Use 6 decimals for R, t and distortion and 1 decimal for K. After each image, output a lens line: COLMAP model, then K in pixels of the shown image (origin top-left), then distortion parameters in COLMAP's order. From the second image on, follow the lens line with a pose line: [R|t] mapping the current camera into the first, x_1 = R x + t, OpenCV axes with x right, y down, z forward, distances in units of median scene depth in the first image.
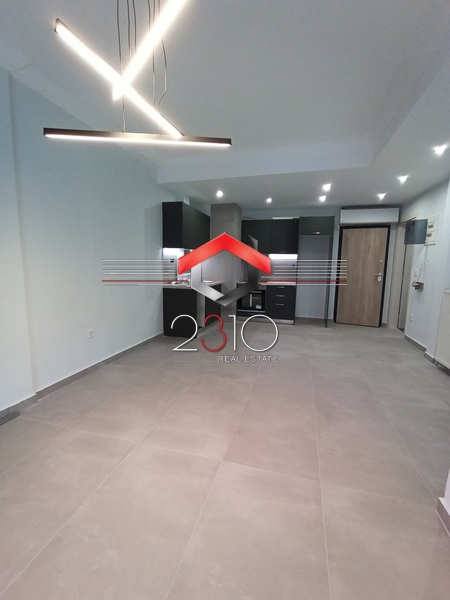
lens RADIAL K [[274.5, 0, 227.7], [0, 274.5, 298.2], [0, 0, 1]] dist [-0.000059, 0.000724]
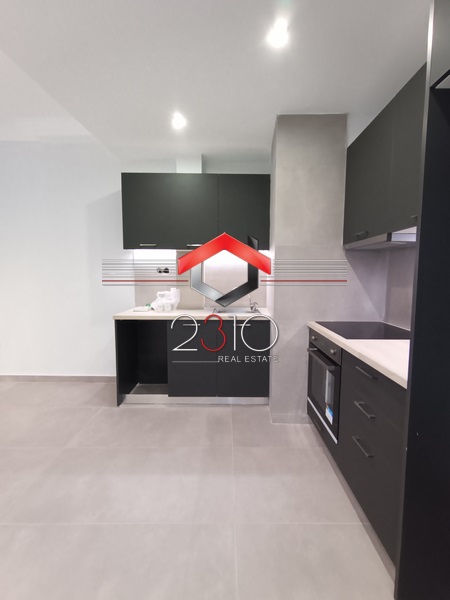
lens RADIAL K [[274.5, 0, 227.7], [0, 274.5, 298.2], [0, 0, 1]] dist [-0.000059, 0.000724]
pose [[0.266881, 0.059963, -0.961862, 0.389823], [-0.123620, 0.991947, 0.027538, -0.094829], [0.955768, 0.111556, 0.272145, 0.855001]]
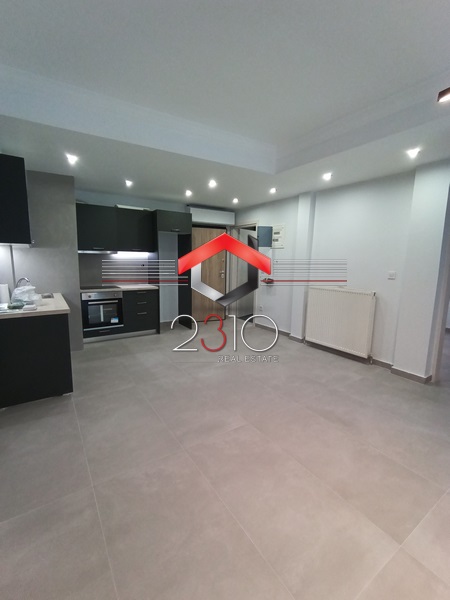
lens RADIAL K [[274.5, 0, 227.7], [0, 274.5, 298.2], [0, 0, 1]] dist [-0.000059, 0.000724]
pose [[0.654860, -0.115664, 0.746847, -0.264944], [0.091687, 0.993079, 0.073403, -0.061943], [-0.750168, 0.020407, 0.660932, 0.269277]]
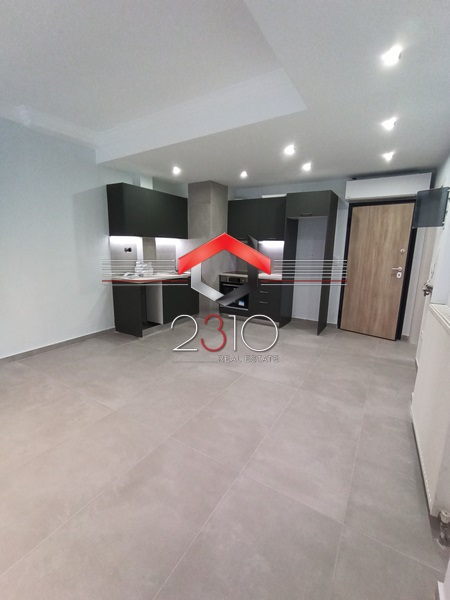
lens RADIAL K [[274.5, 0, 227.7], [0, 274.5, 298.2], [0, 0, 1]] dist [-0.000059, 0.000724]
pose [[0.962372, 0.050520, -0.266999, 0.319381], [-0.035505, 0.997520, 0.060770, -0.038234], [0.269407, -0.049003, 0.961779, 0.181443]]
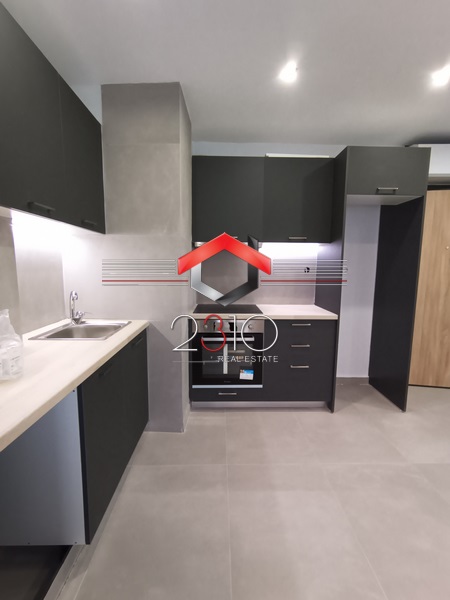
lens RADIAL K [[274.5, 0, 227.7], [0, 274.5, 298.2], [0, 0, 1]] dist [-0.000059, 0.000724]
pose [[0.956461, -0.046633, 0.288111, -0.024387], [0.046944, 0.998880, 0.005833, -0.089461], [-0.288060, 0.007946, 0.957579, 0.669798]]
